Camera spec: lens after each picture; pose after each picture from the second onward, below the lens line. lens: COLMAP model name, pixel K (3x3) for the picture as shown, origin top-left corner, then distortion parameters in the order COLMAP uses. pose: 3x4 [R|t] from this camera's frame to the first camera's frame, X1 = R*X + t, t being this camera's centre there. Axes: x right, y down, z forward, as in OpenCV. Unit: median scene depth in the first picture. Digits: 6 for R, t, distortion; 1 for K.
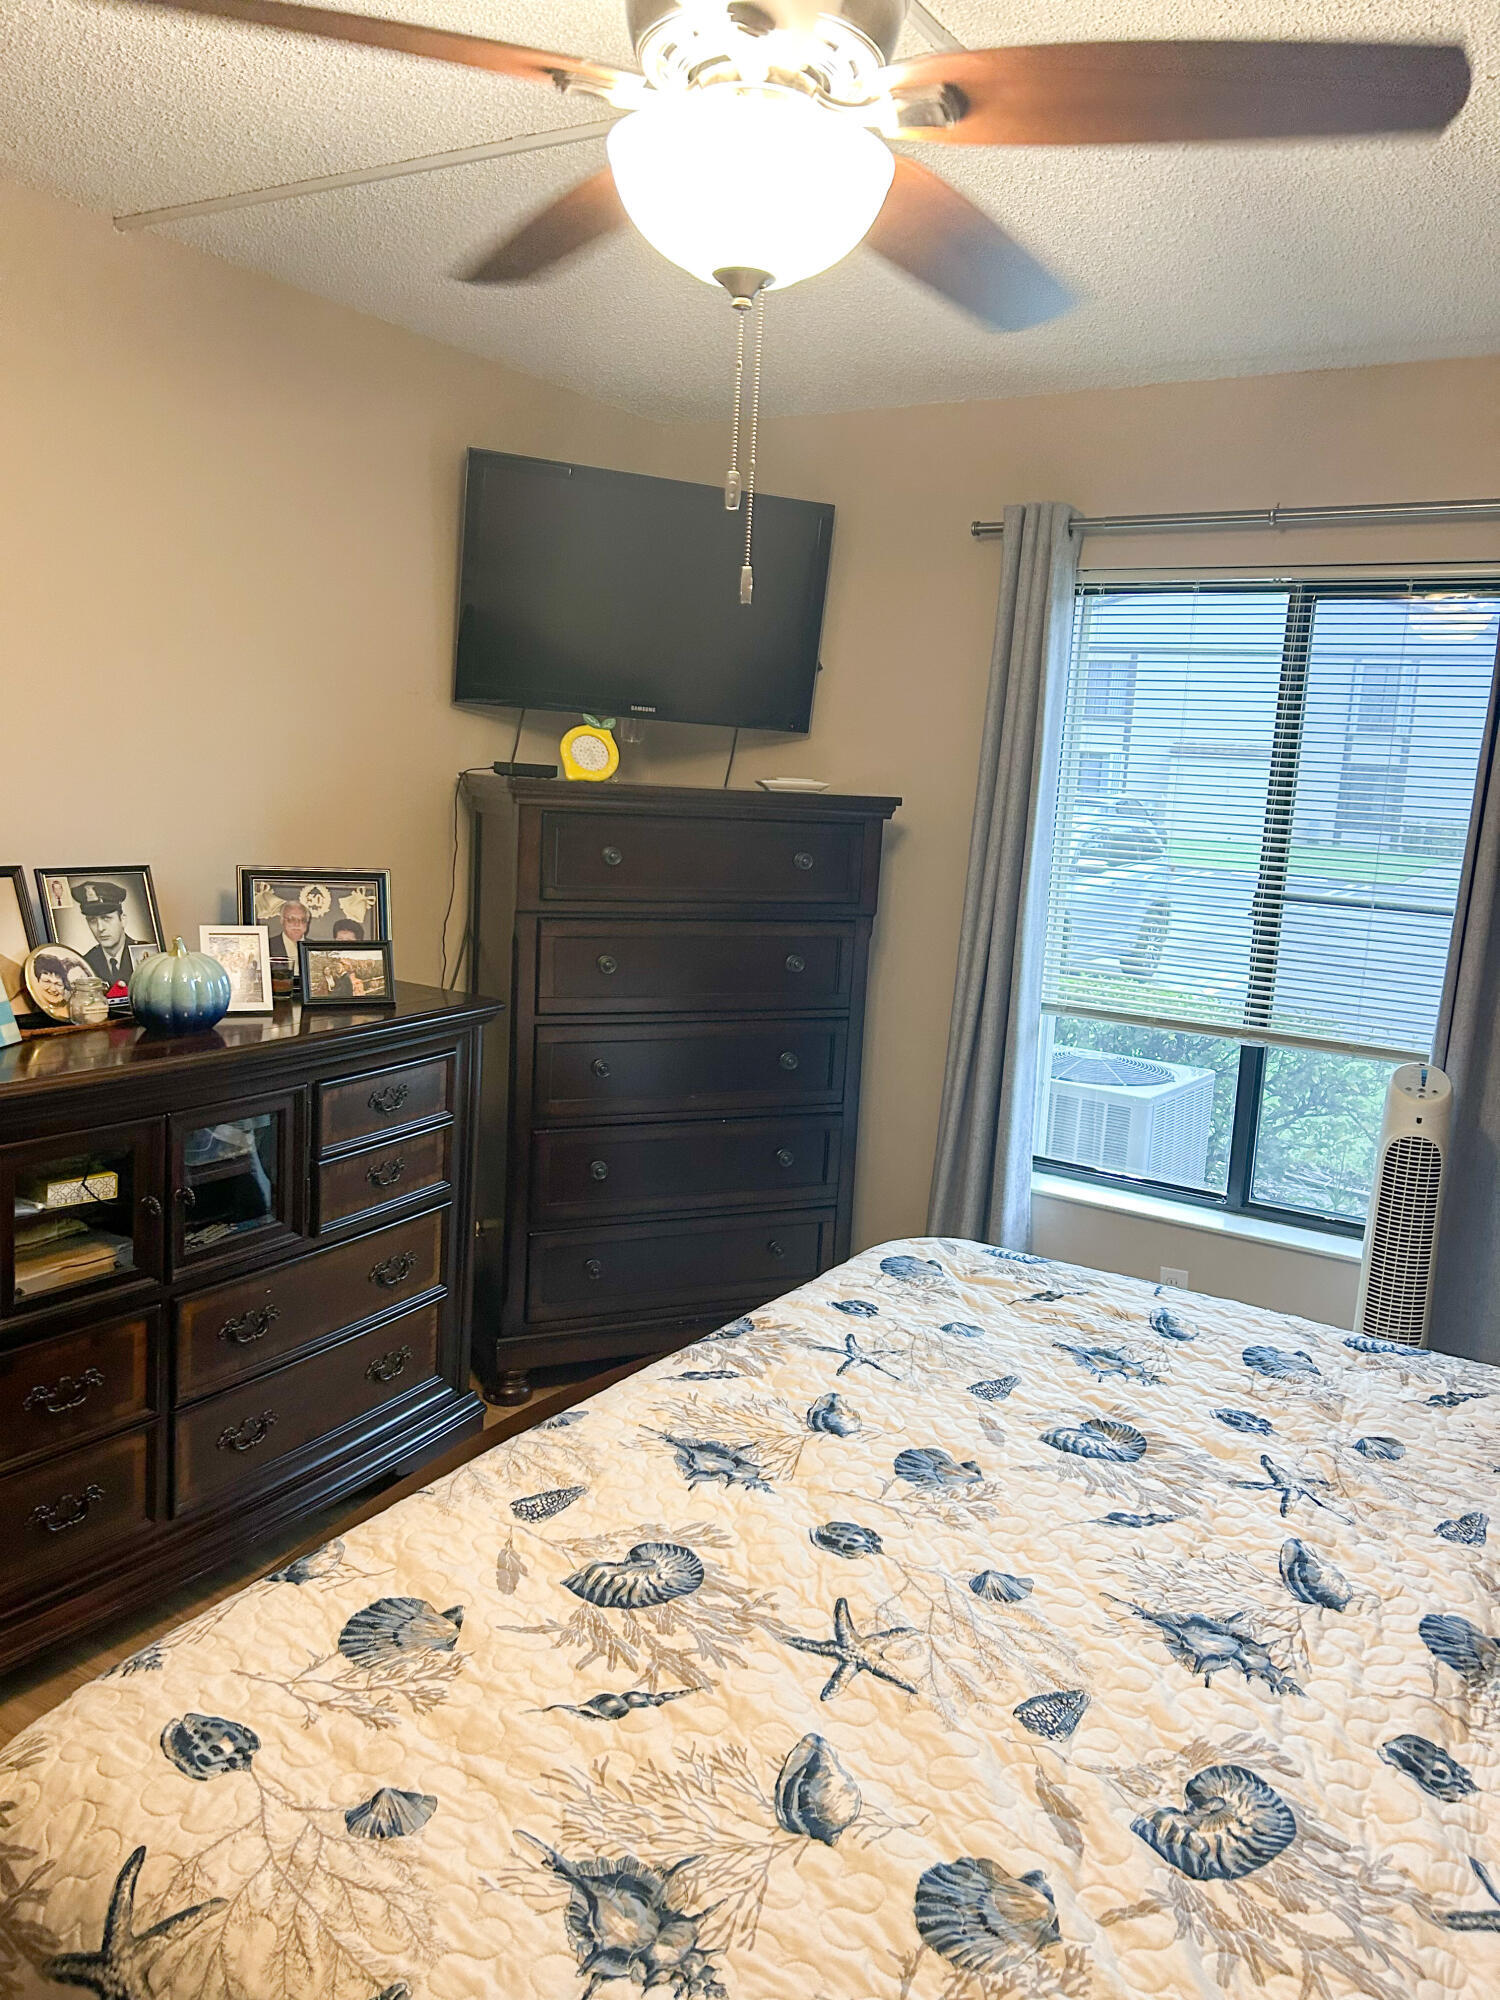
lens RADIAL K [[1504.6, 0, 750.0], [0, 1504.6, 1000.0], [0, 0, 1]] dist [0.040157, -0.047180]
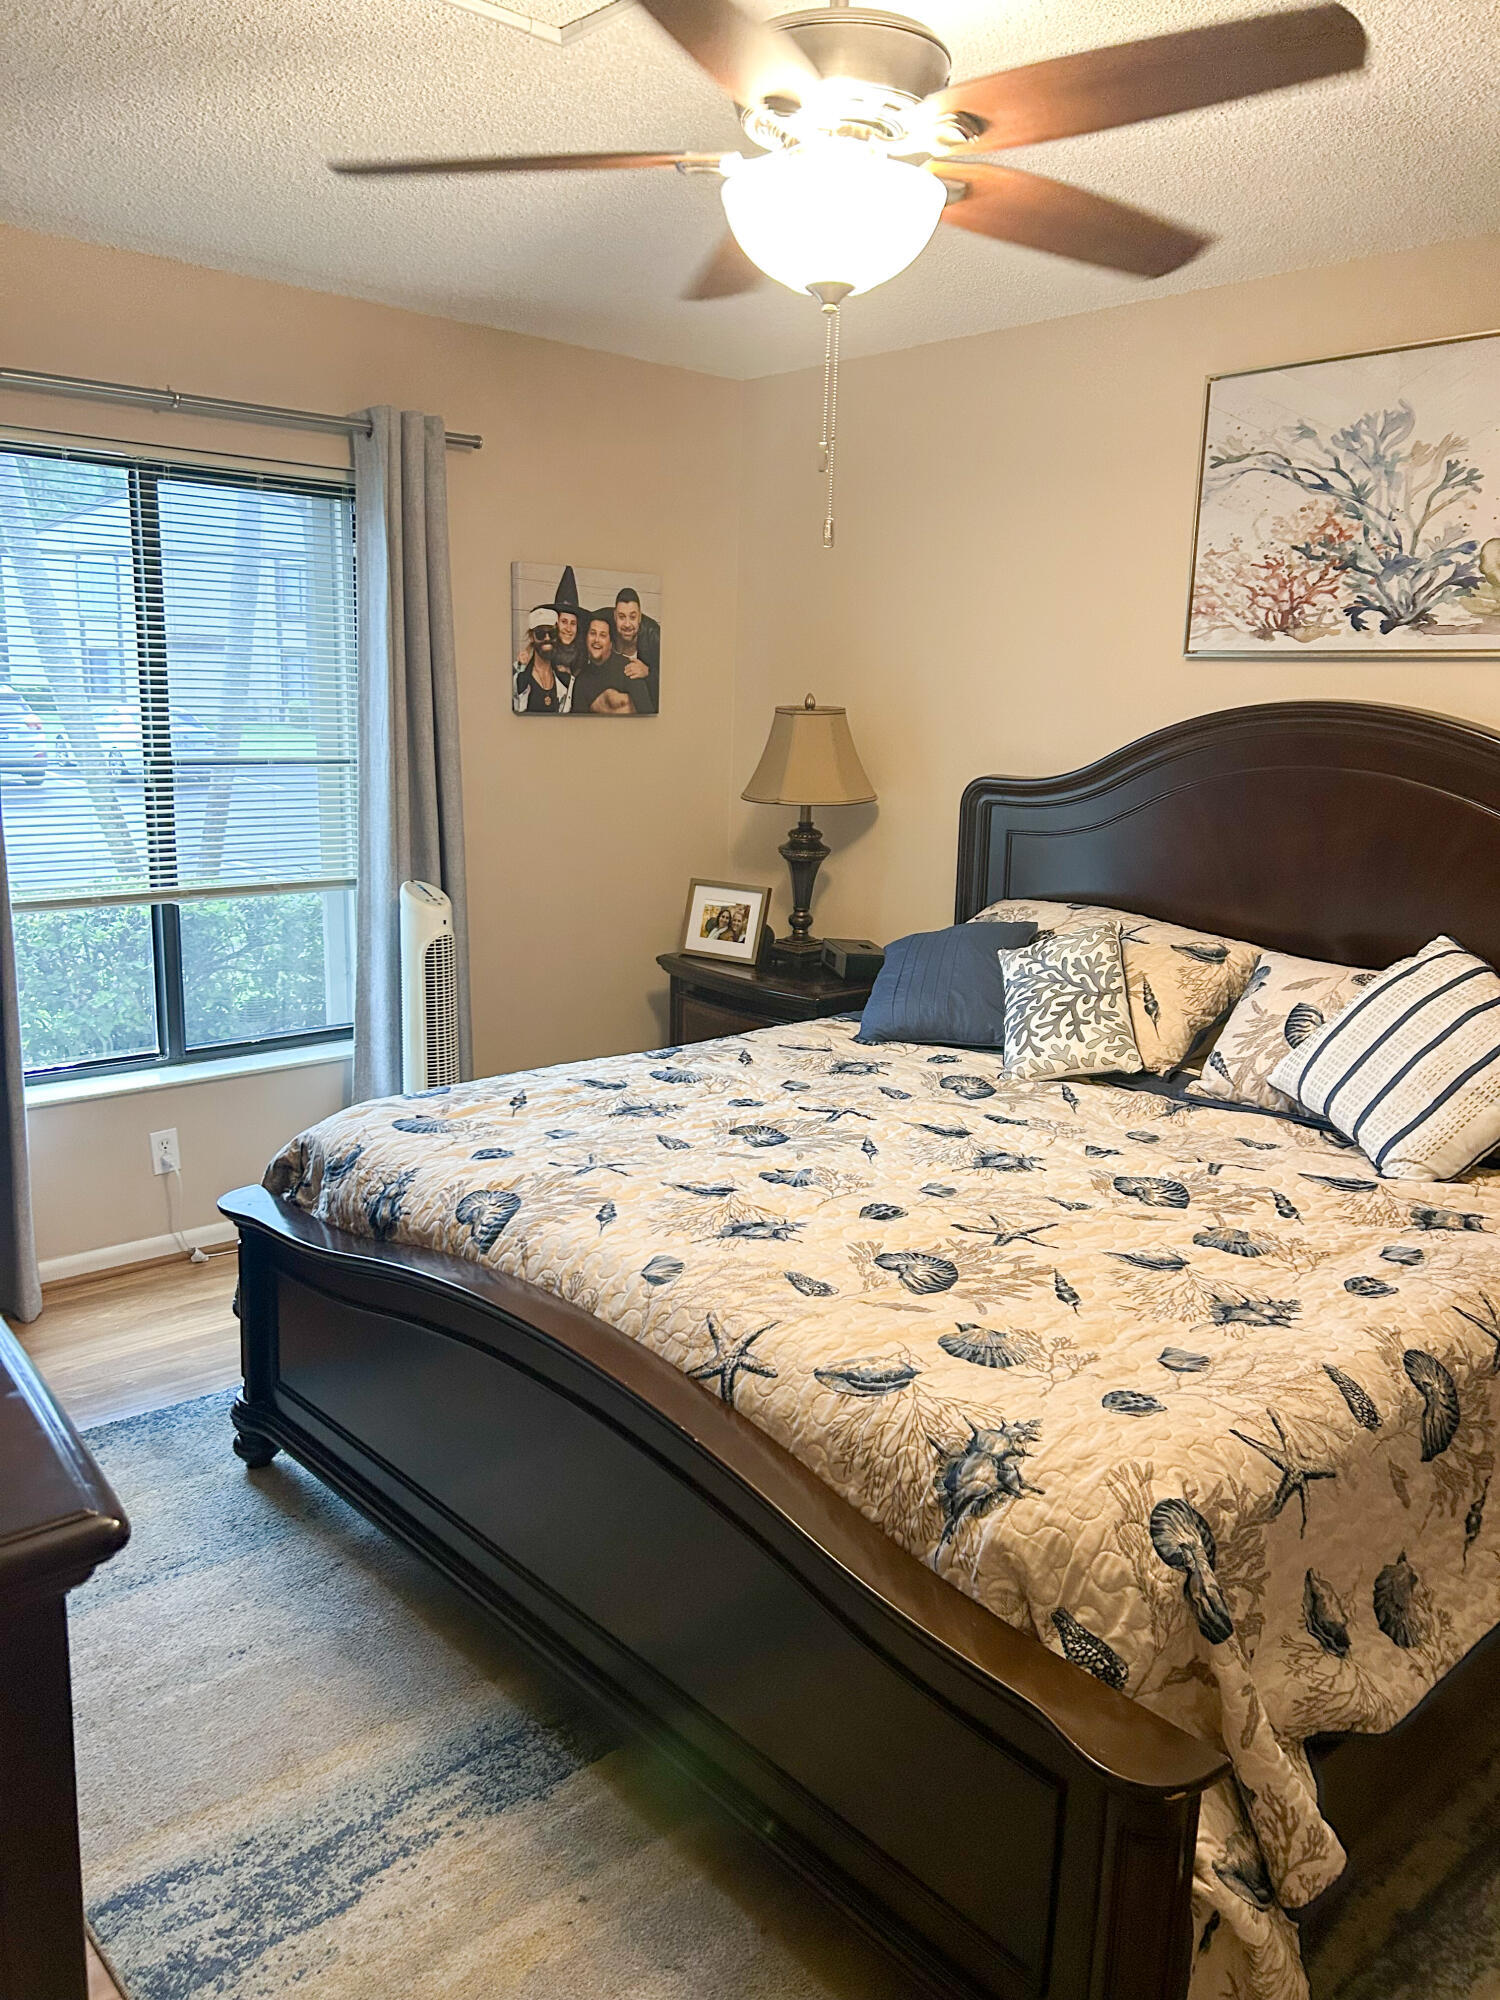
lens RADIAL K [[1527.9, 0, 747.6], [0, 1527.9, 970.9], [0, 0, 1]] dist [0.131886, -0.336513]
pose [[0.265270, -0.224723, 0.937620, -1.036637], [0.144761, 0.970719, 0.191700, -0.132321], [-0.953245, 0.084879, 0.290034, 0.547771]]
